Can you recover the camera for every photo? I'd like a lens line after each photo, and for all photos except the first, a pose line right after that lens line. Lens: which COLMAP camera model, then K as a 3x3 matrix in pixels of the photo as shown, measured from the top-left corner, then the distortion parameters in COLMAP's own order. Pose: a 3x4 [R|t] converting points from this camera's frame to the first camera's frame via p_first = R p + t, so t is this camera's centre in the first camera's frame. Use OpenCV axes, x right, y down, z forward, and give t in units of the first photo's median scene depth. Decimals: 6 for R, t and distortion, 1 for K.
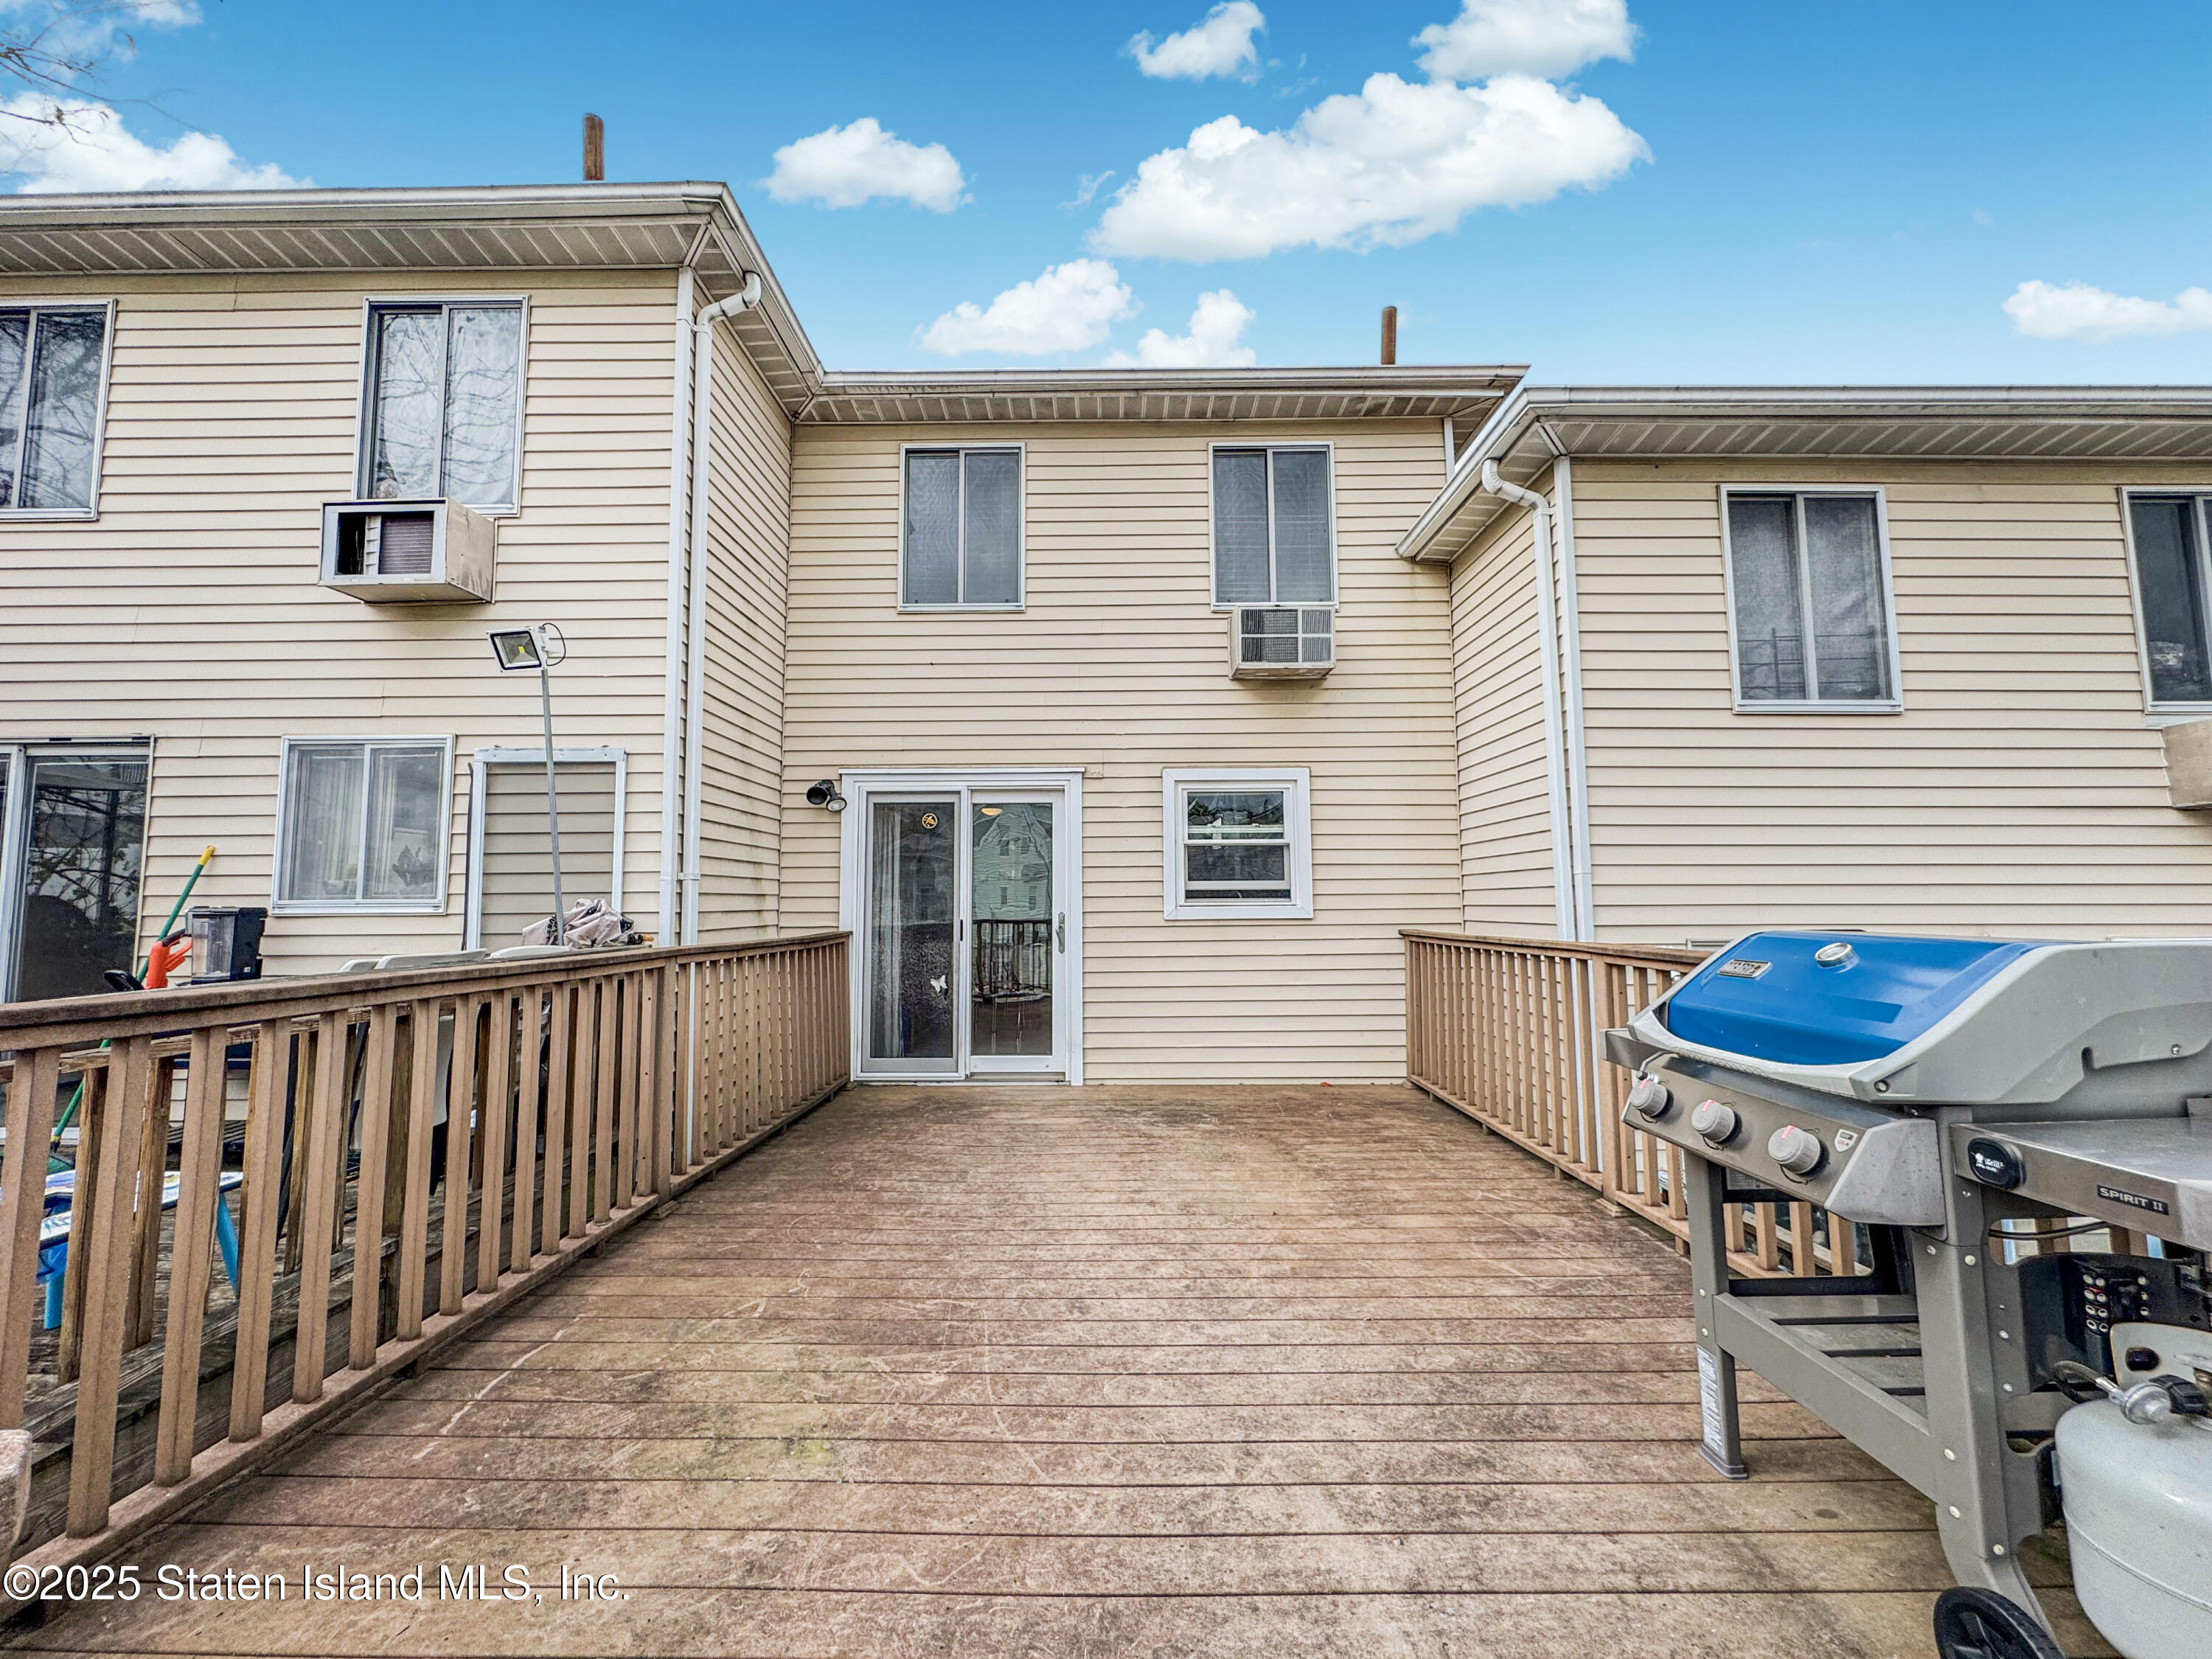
lens RADIAL K [[872.4, 0, 1111.4], [0, 872.4, 829.5], [0, 0, 1]] dist [-0.000514, 0.000059]
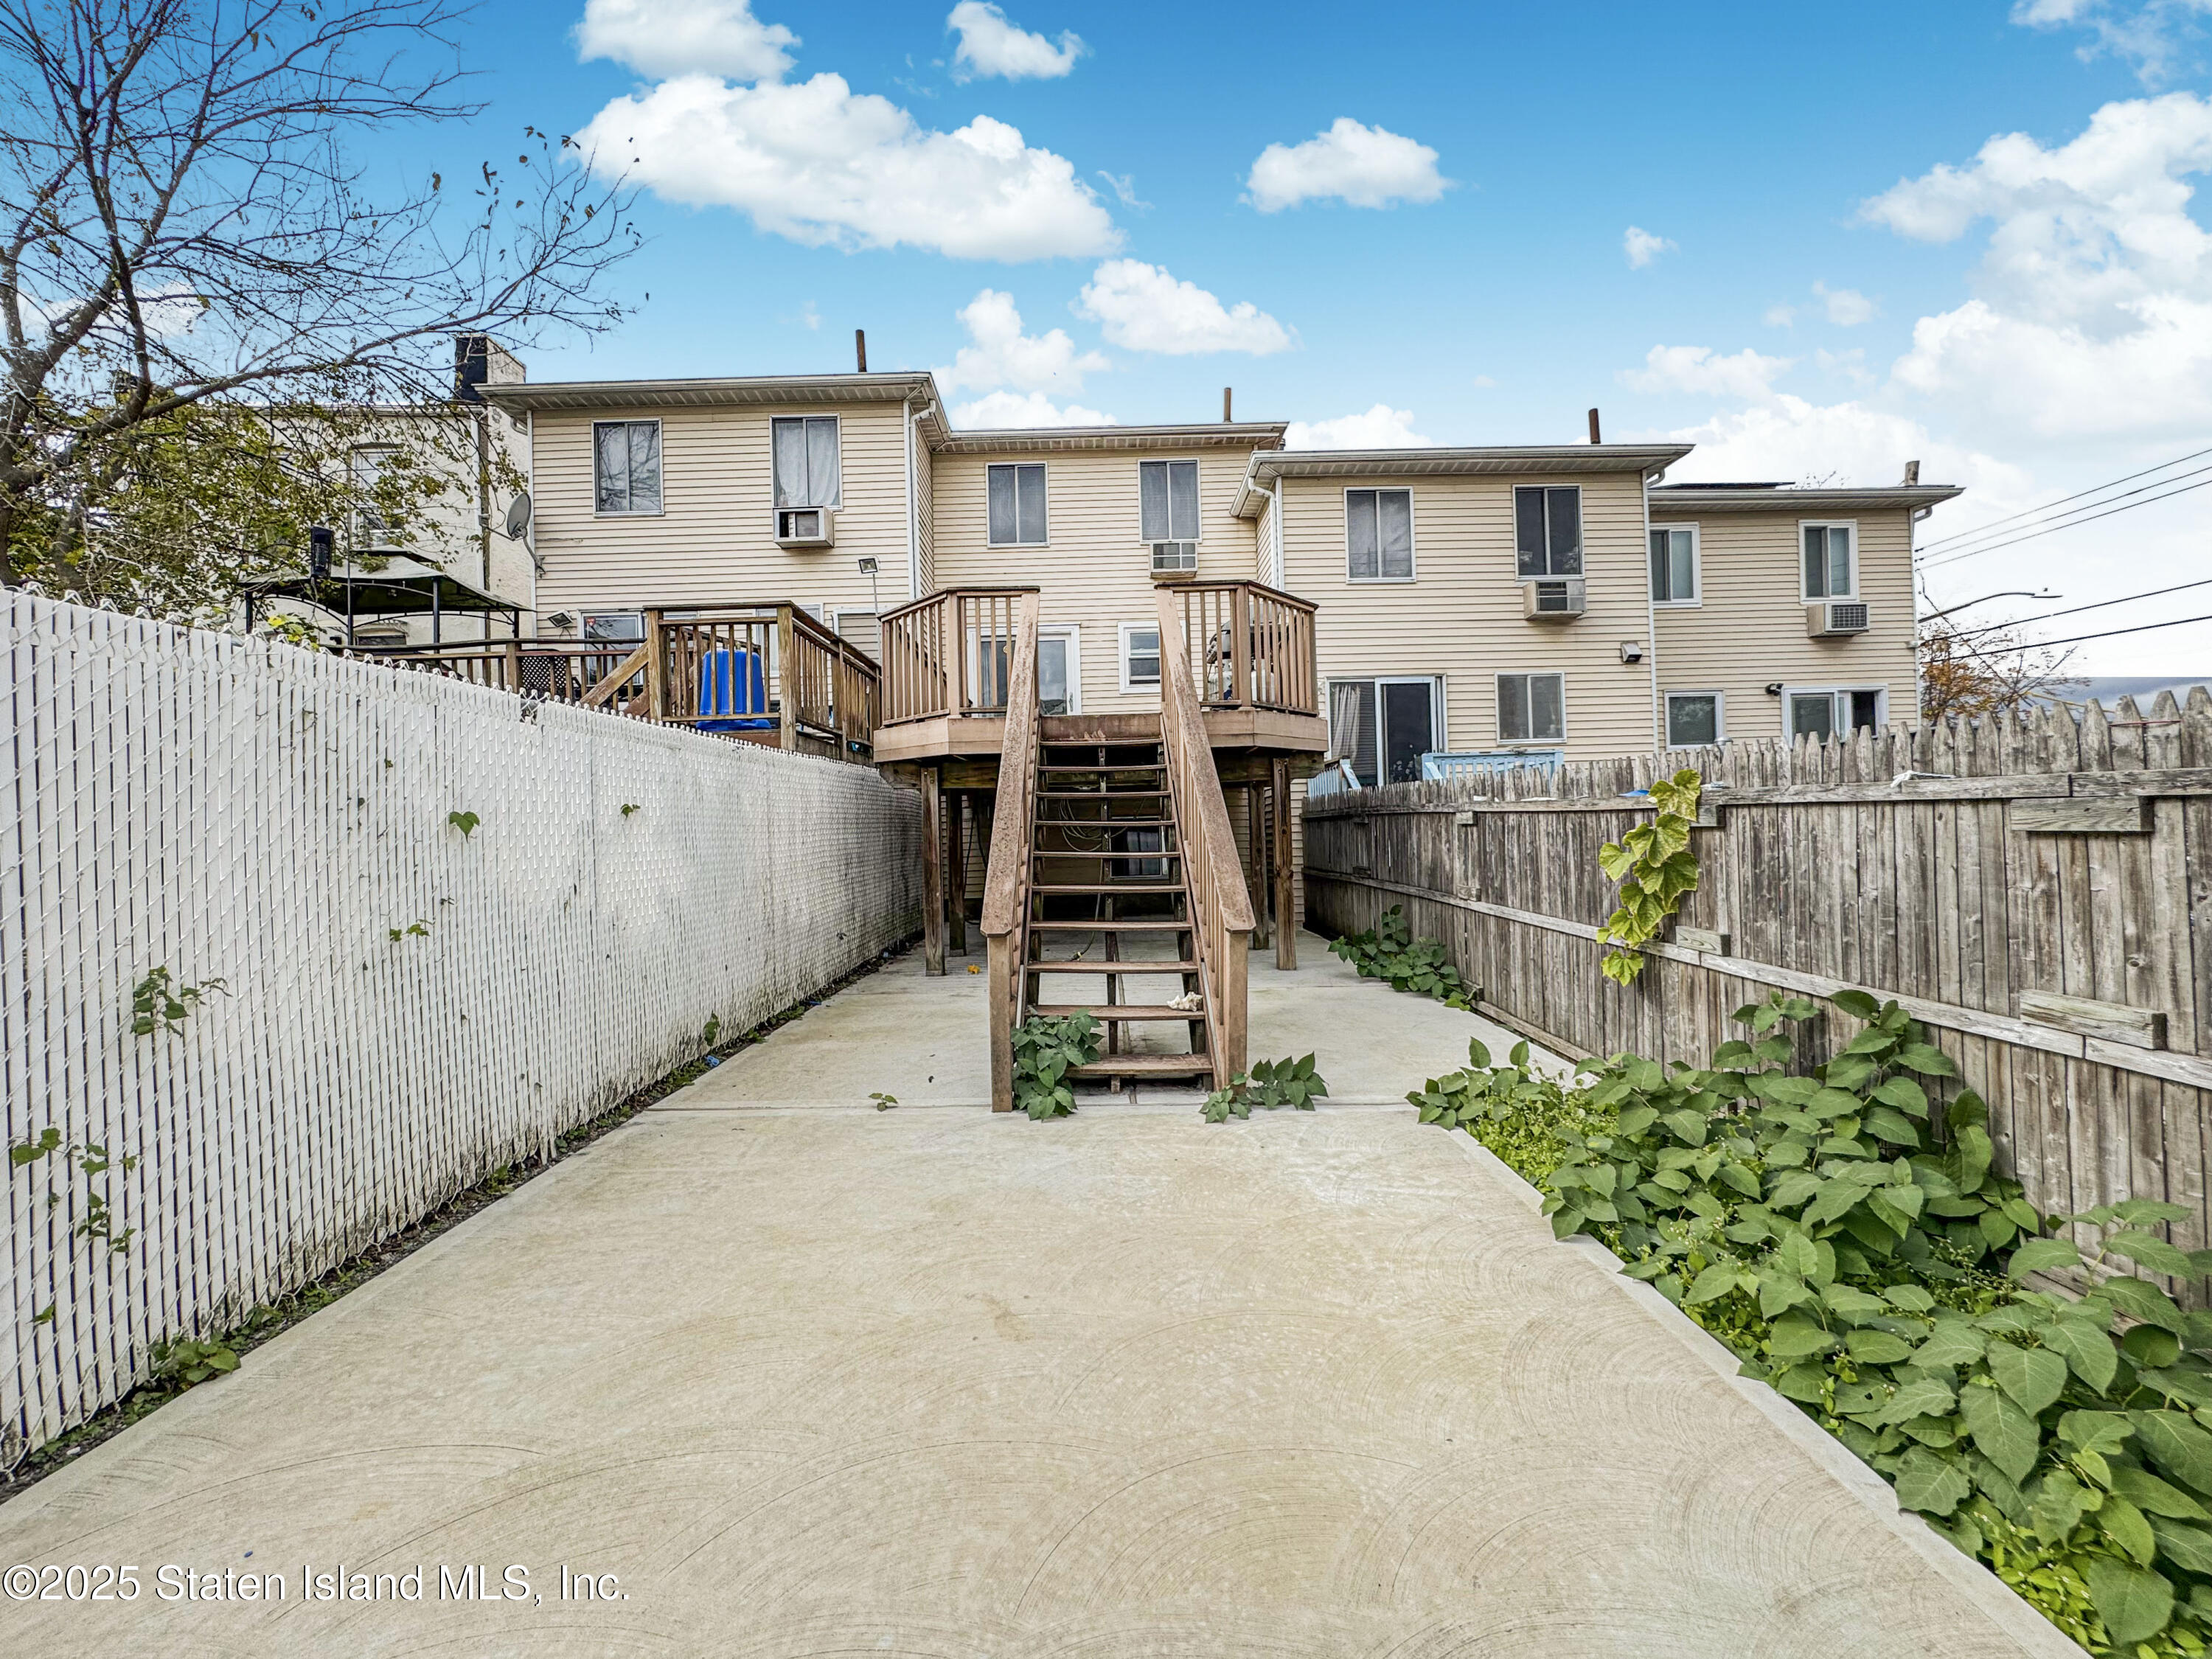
lens RADIAL K [[883.4, 0, 1105.1], [0, 883.4, 828.8], [0, 0, 1]] dist [-0.003008, 0.000213]
pose [[0.999769, -0.020877, 0.005195, 0.007341], [0.020464, 0.997353, 0.069766, 0.286684], [-0.006638, -0.069644, 0.997550, -1.187343]]
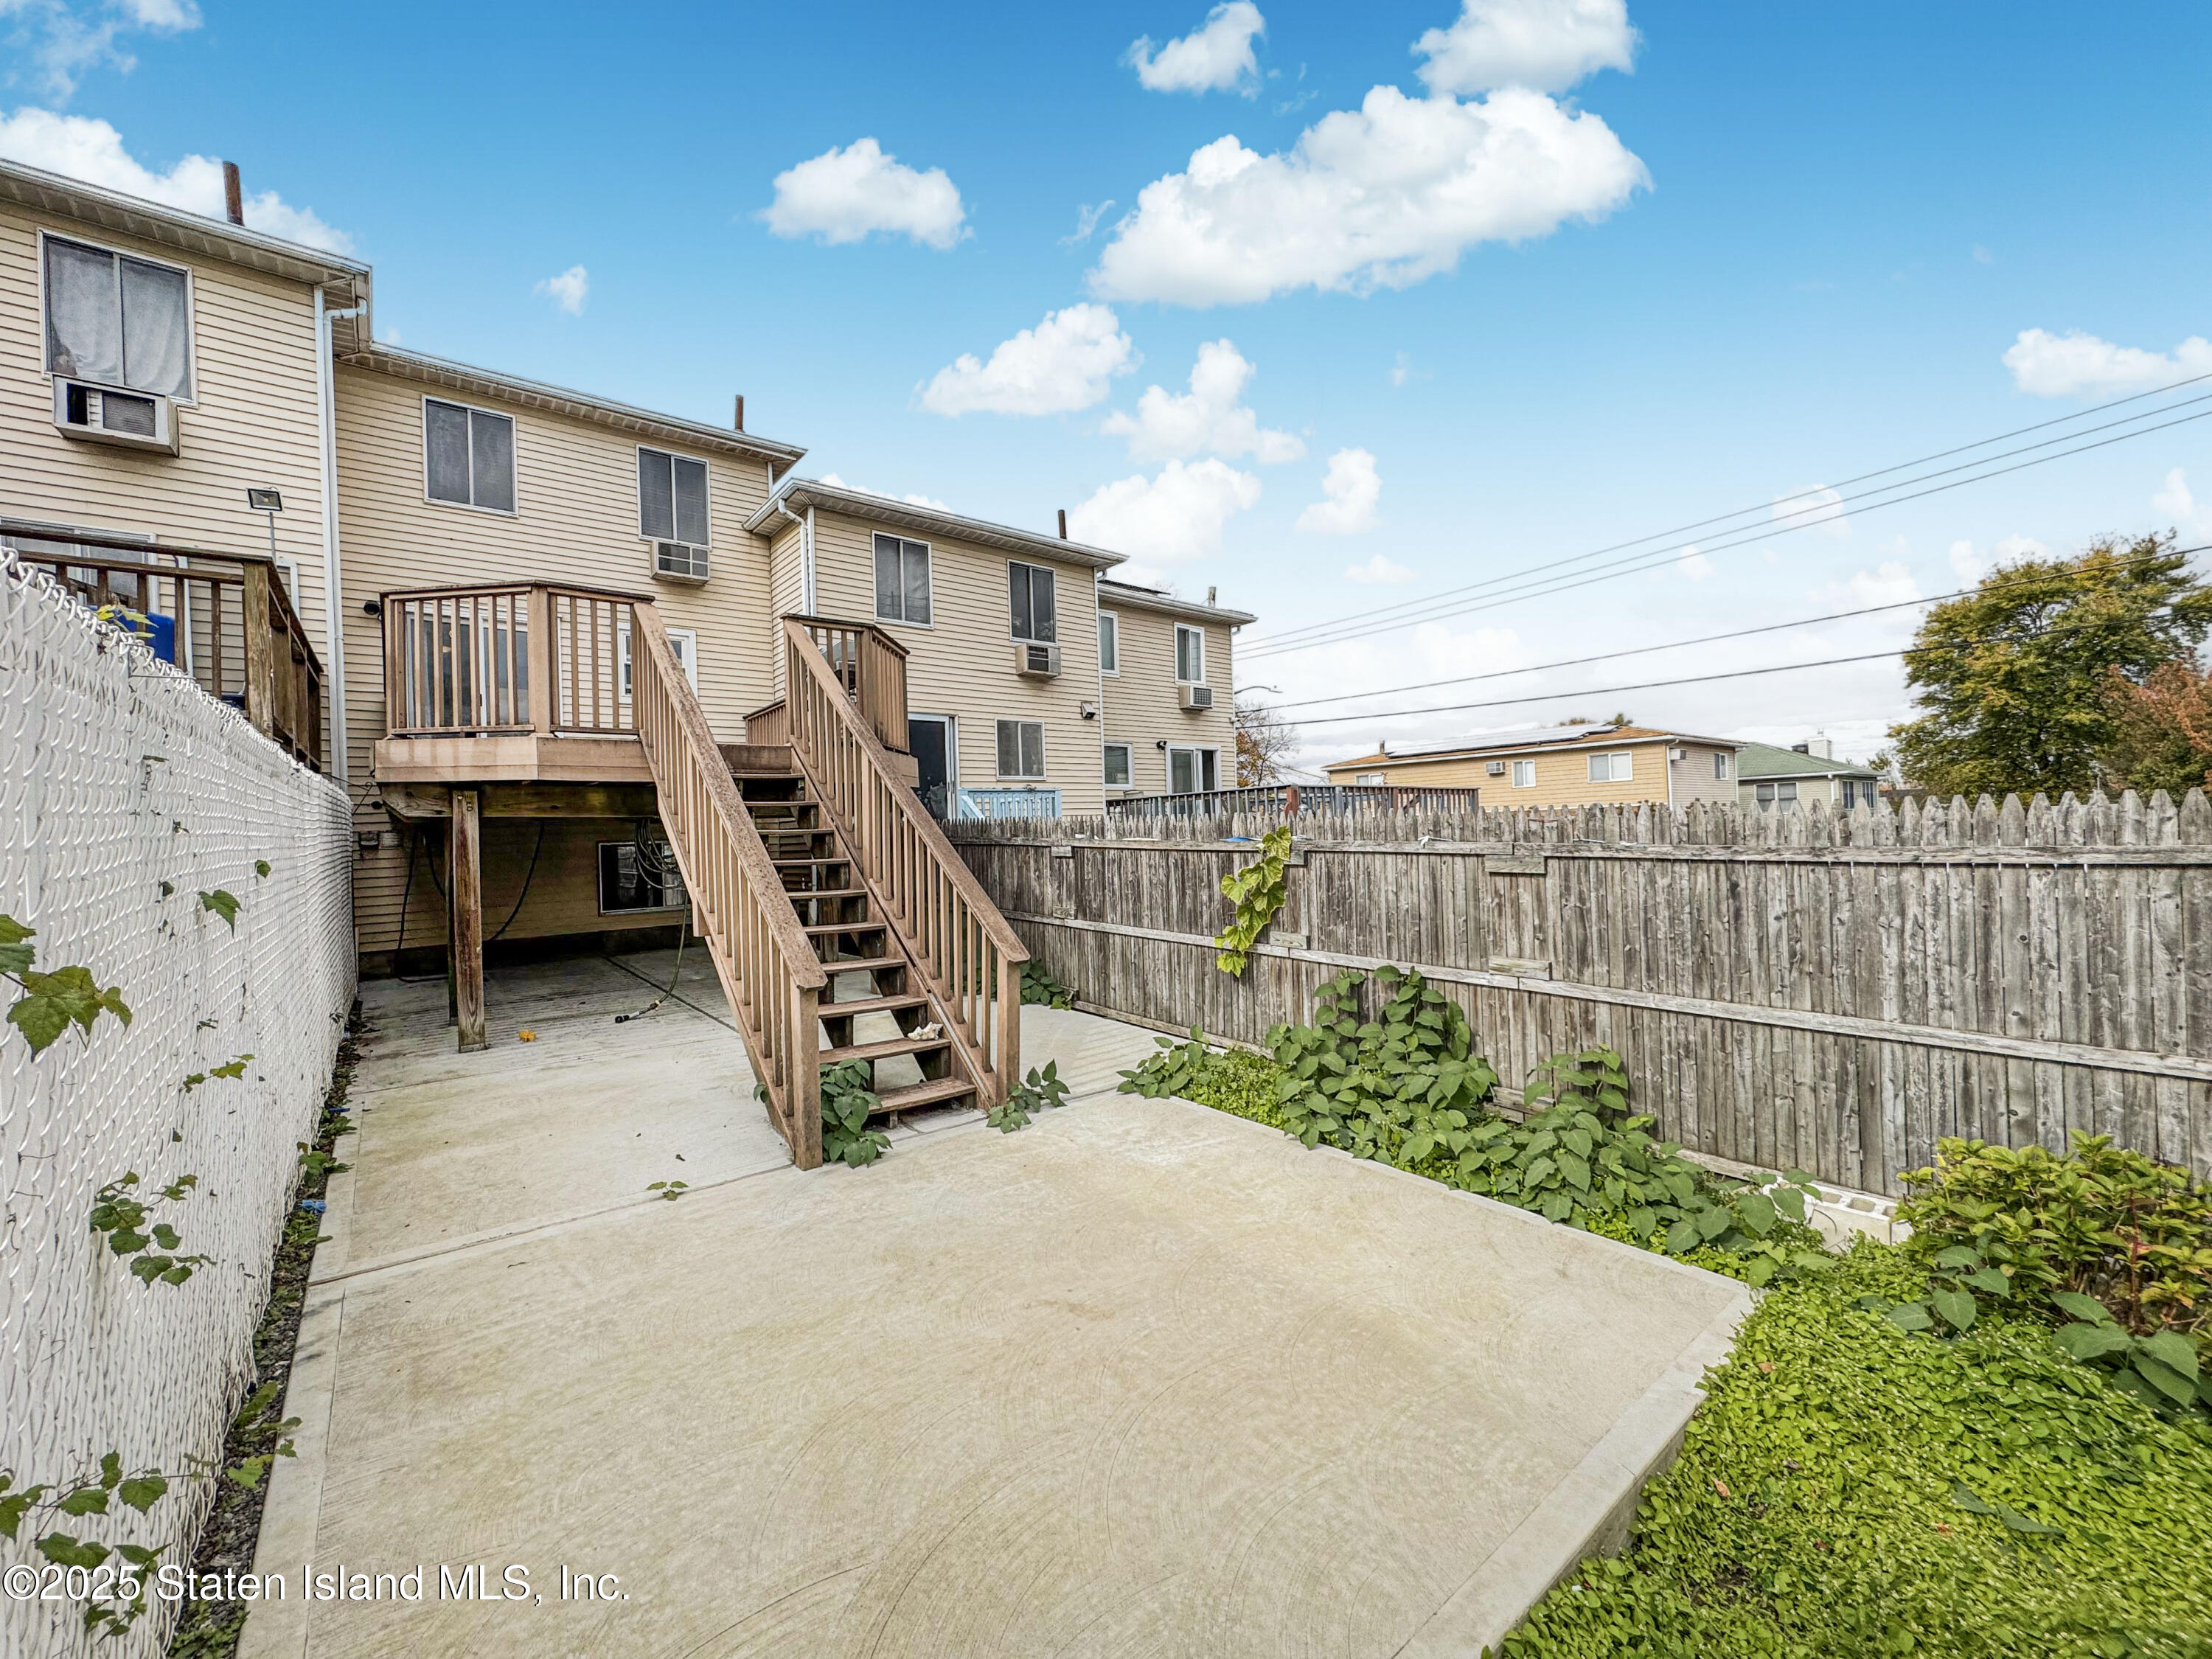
lens RADIAL K [[883.4, 0, 1105.1], [0, 883.4, 828.8], [0, 0, 1]] dist [-0.003008, 0.000213]
pose [[0.773657, -0.016746, 0.633383, -0.332287], [-0.023094, 0.998241, 0.054601, 0.250889], [-0.633183, -0.056870, 0.771910, -1.163004]]
